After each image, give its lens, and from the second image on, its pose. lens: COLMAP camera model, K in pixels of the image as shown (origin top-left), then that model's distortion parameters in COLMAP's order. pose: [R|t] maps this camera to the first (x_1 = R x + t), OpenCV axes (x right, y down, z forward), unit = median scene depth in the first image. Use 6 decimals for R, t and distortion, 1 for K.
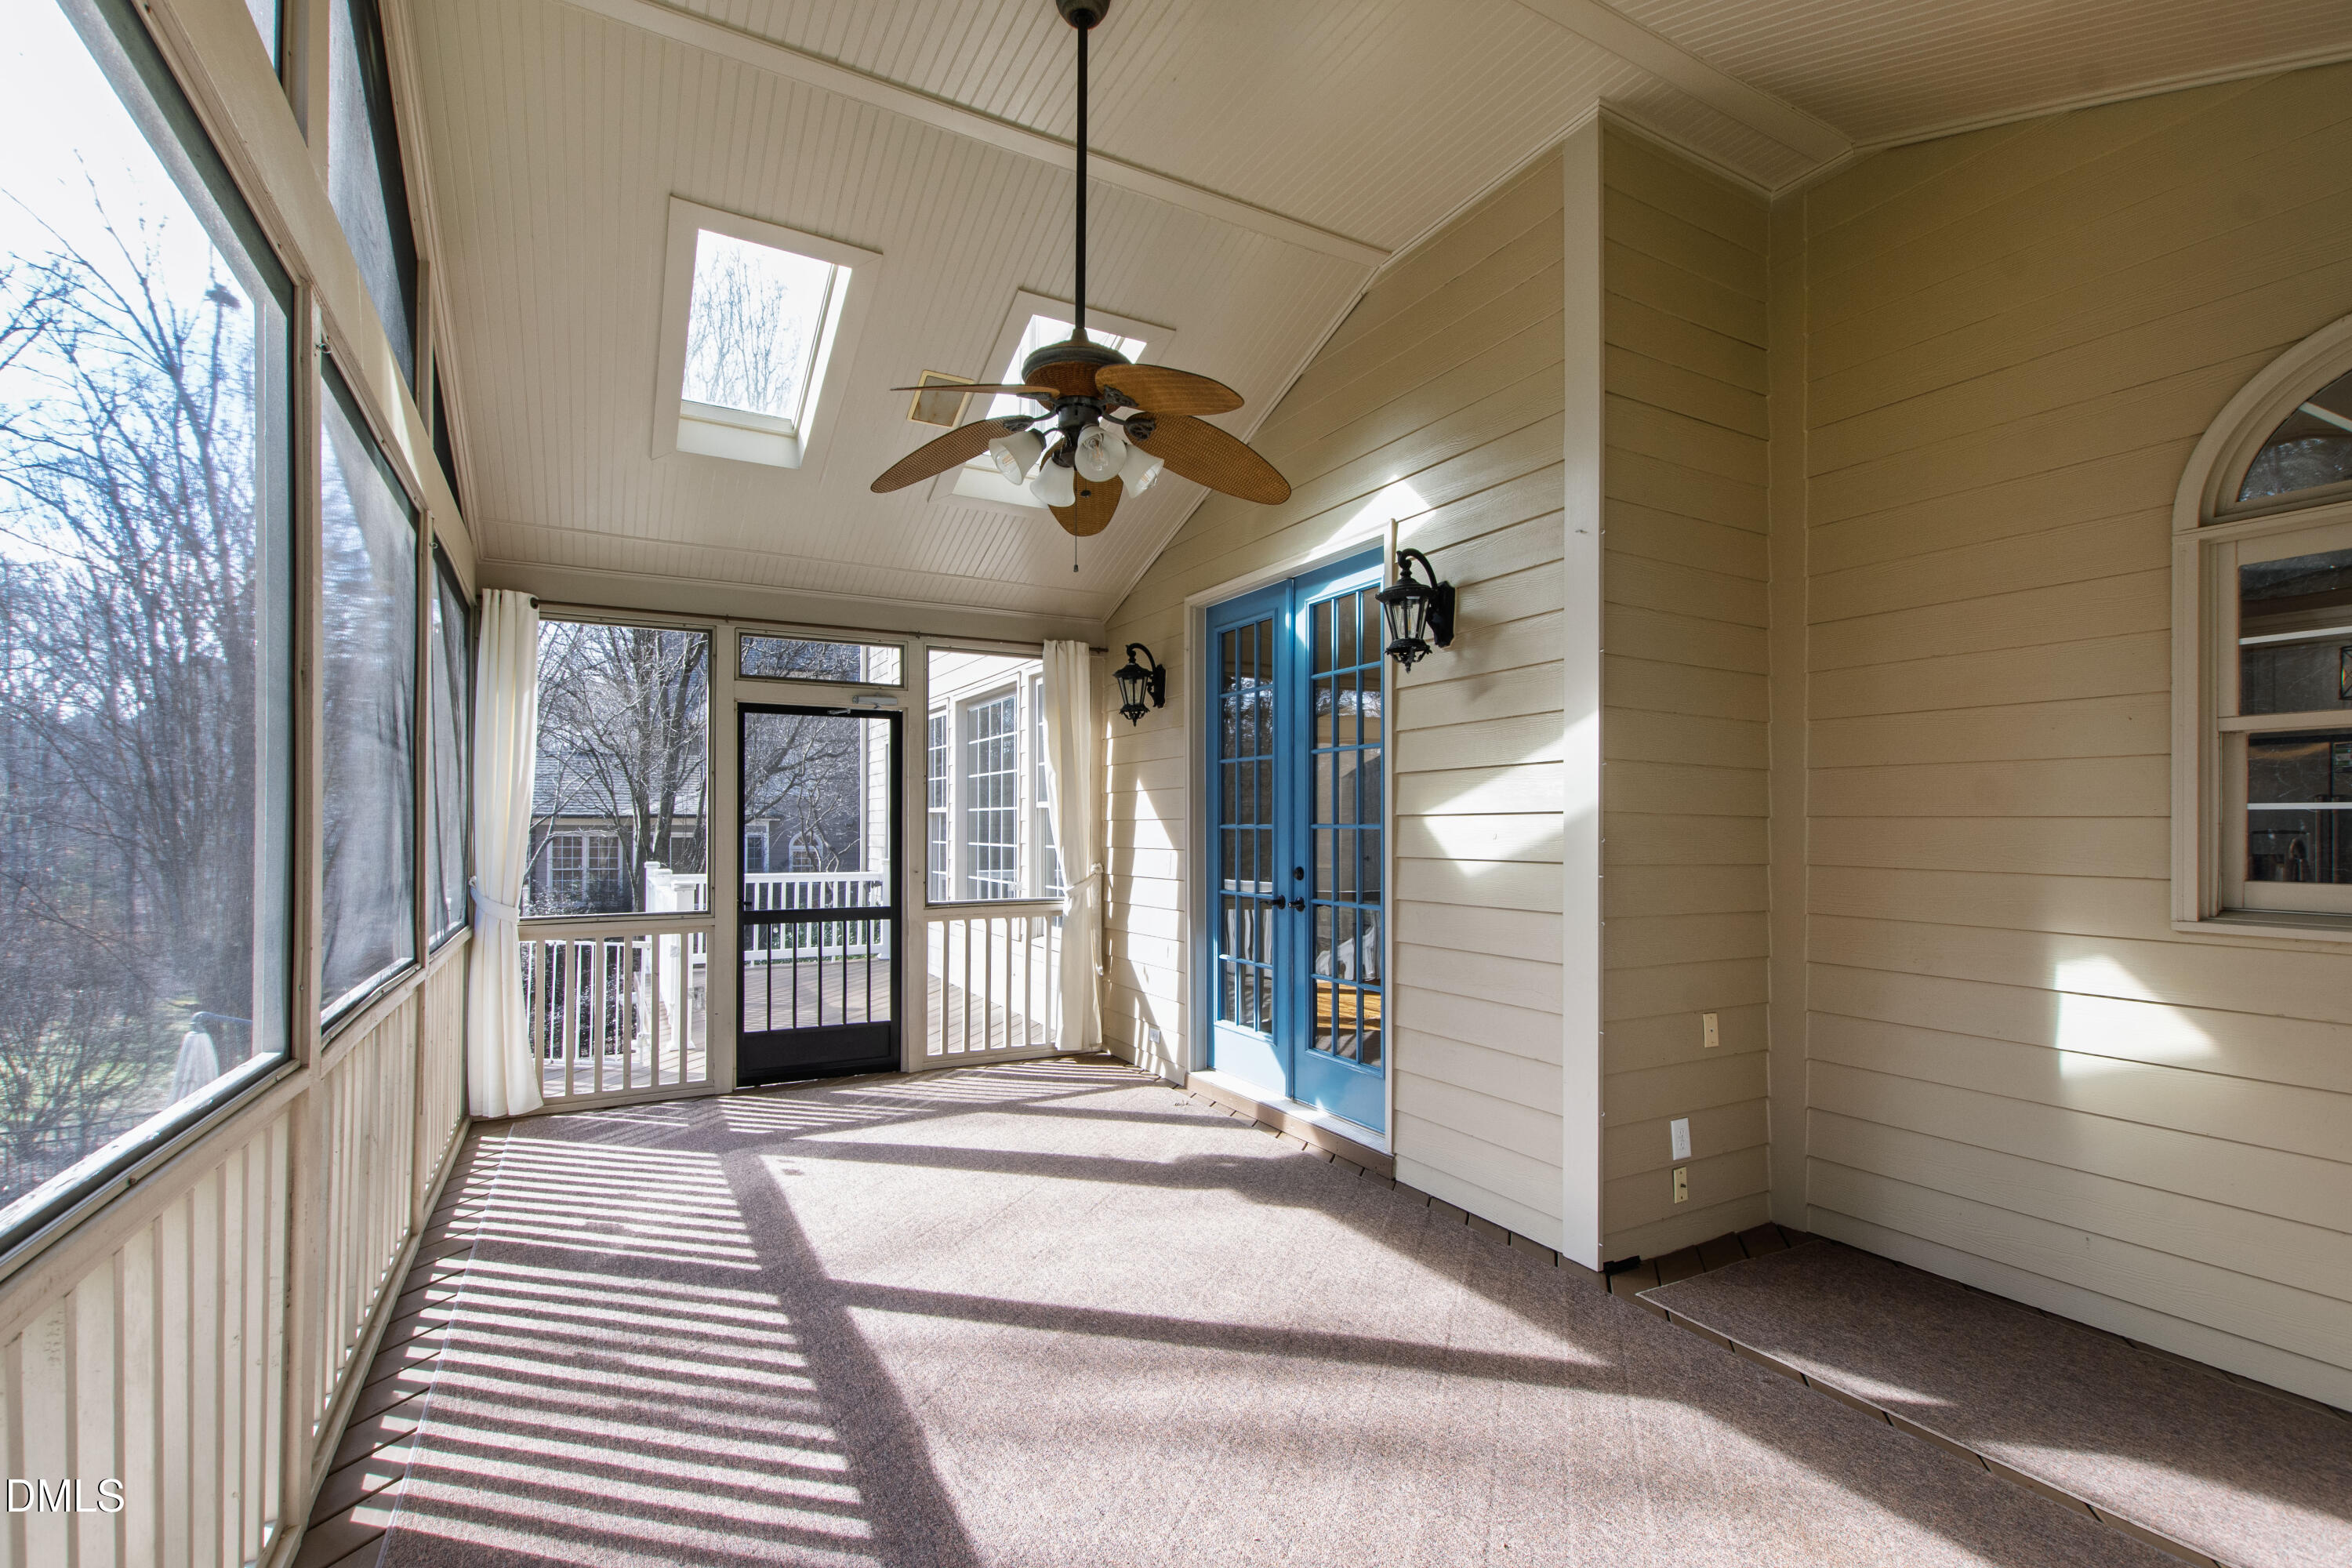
lens RADIAL K [[1057.9, 0, 1195.8], [0, 1057.9, 793.4], [0, 0, 1]] dist [0.017200, -0.005727]
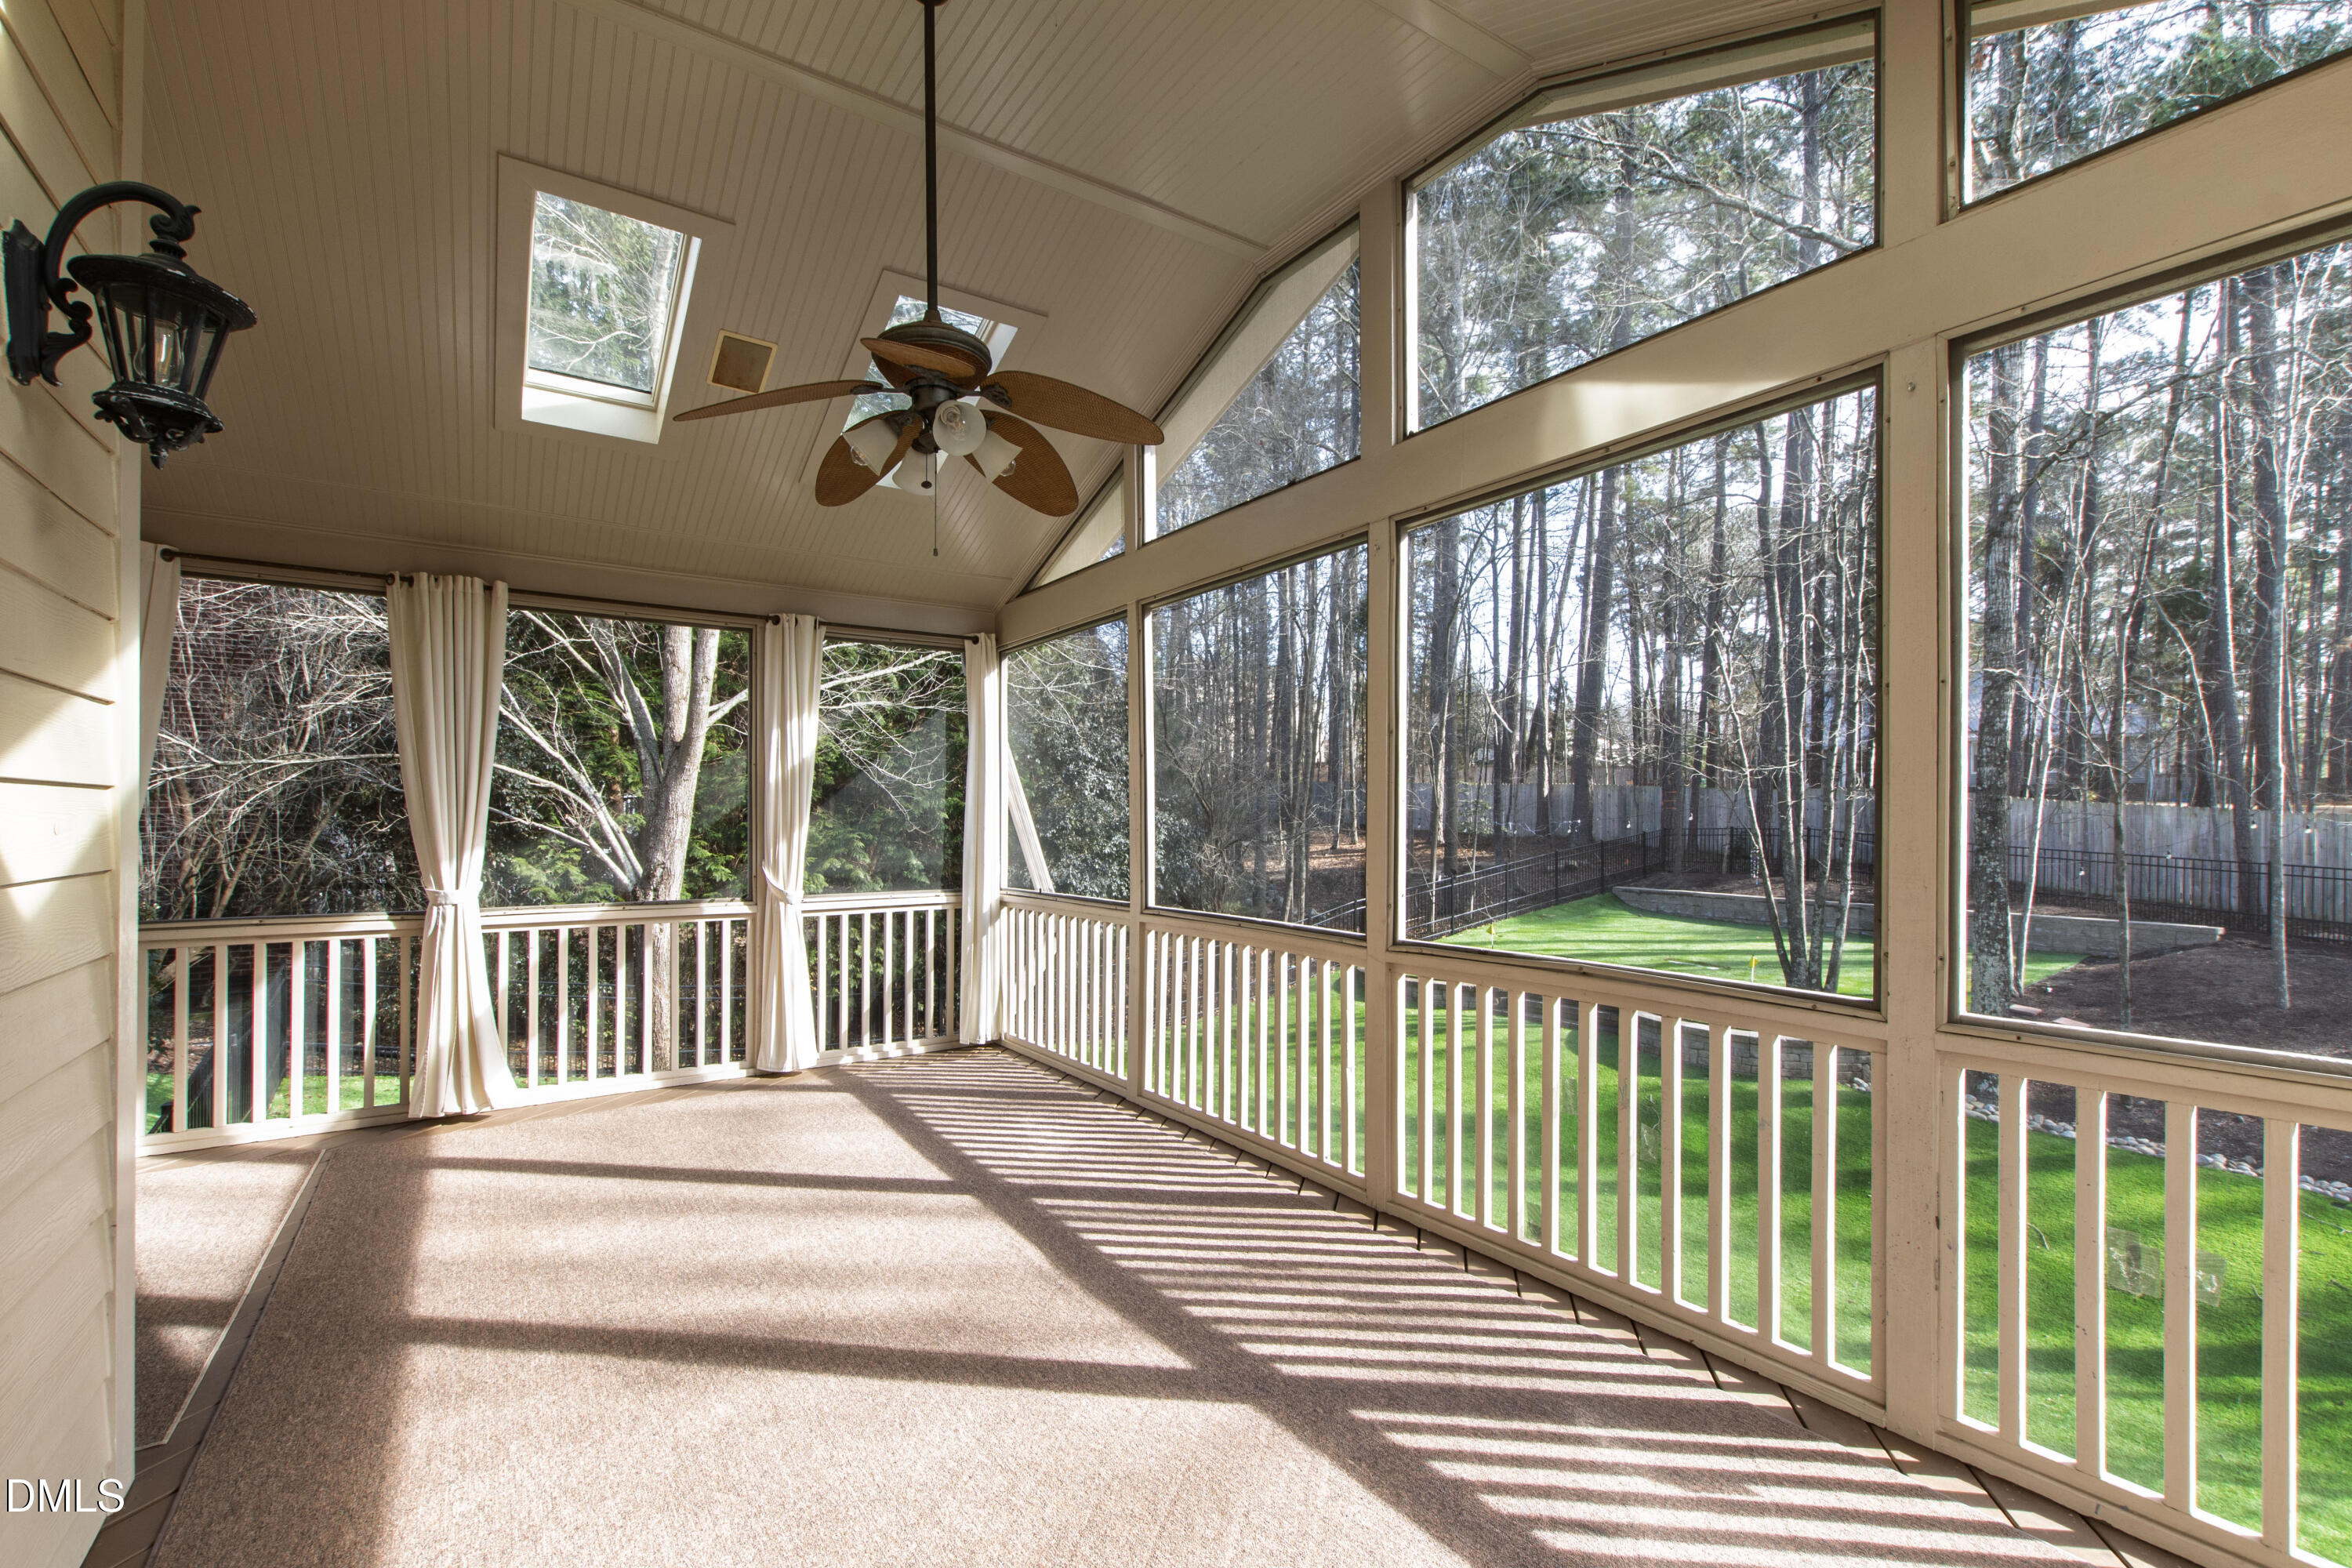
lens RADIAL K [[1057.9, 0, 1195.8], [0, 1057.9, 793.4], [0, 0, 1]] dist [0.017200, -0.005727]
pose [[-0.996605, -0.002939, -0.082282, -0.268705], [0.001980, 0.998219, -0.059629, 0.064833], [0.082310, -0.059590, -0.994824, 1.989512]]
